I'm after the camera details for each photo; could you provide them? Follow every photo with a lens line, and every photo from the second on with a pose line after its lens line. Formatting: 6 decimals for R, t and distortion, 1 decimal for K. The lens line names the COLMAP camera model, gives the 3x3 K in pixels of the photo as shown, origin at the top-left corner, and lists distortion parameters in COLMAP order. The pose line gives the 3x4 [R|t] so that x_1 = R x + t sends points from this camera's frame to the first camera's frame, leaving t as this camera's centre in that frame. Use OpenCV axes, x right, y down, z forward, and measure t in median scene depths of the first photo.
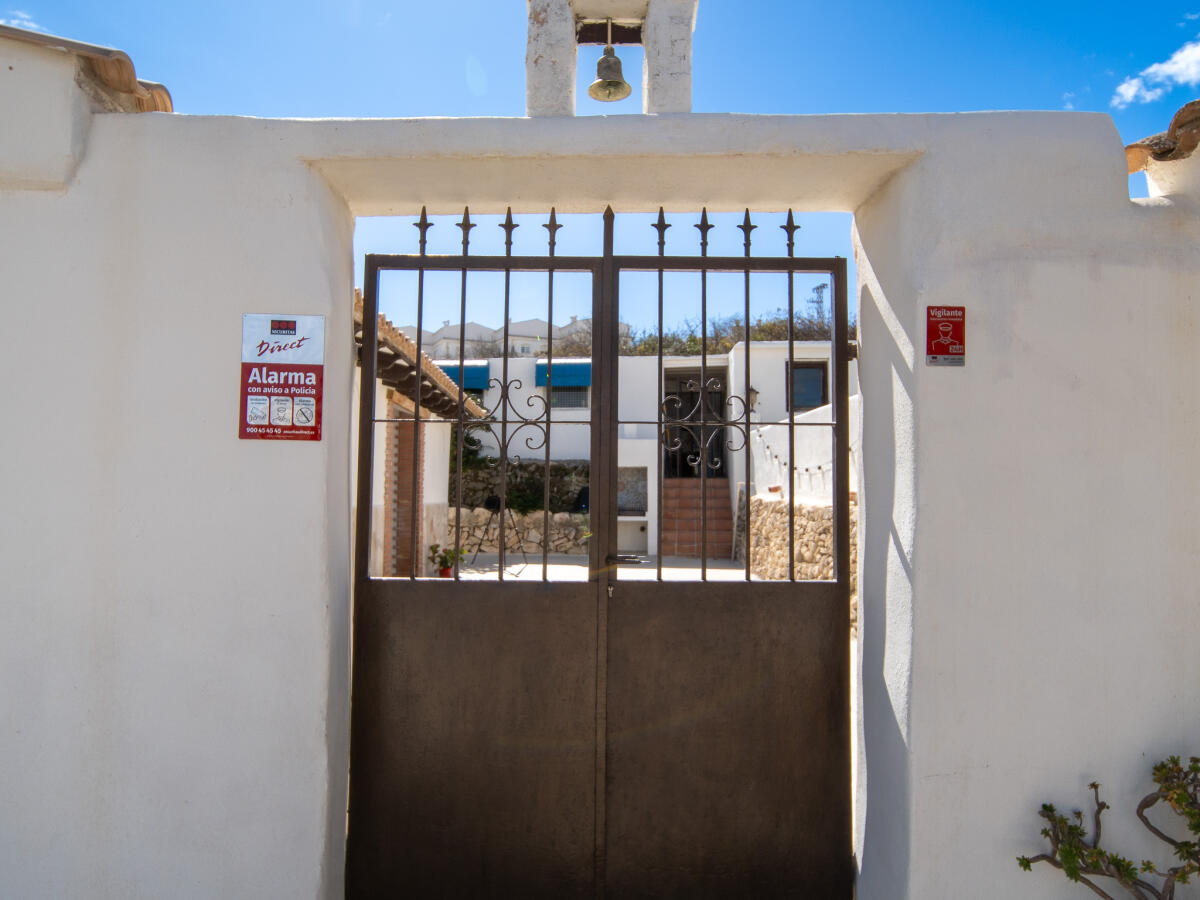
lens RADIAL K [[710.5, 0, 602.9], [0, 710.5, 452.3], [0, 0, 1]] dist [0.003590, 0.001040]
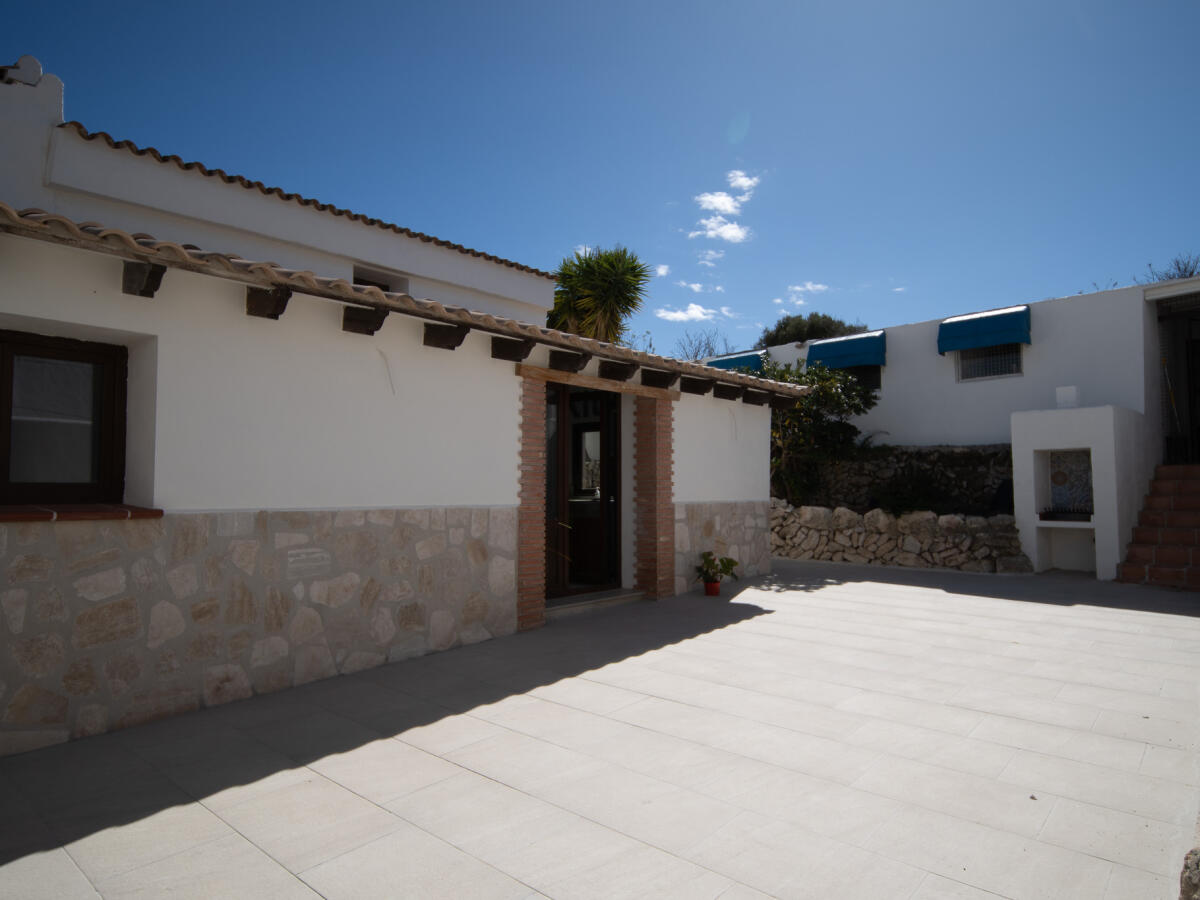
lens RADIAL K [[710.5, 0, 599.0], [0, 710.5, 450.0], [0, 0, 1]] dist [0.003590, 0.001040]
pose [[0.782265, -0.043018, -0.621459, 0.120985], [0.043518, 0.998949, -0.014370, 0.011852], [0.621424, -0.015803, 0.783315, 0.184678]]
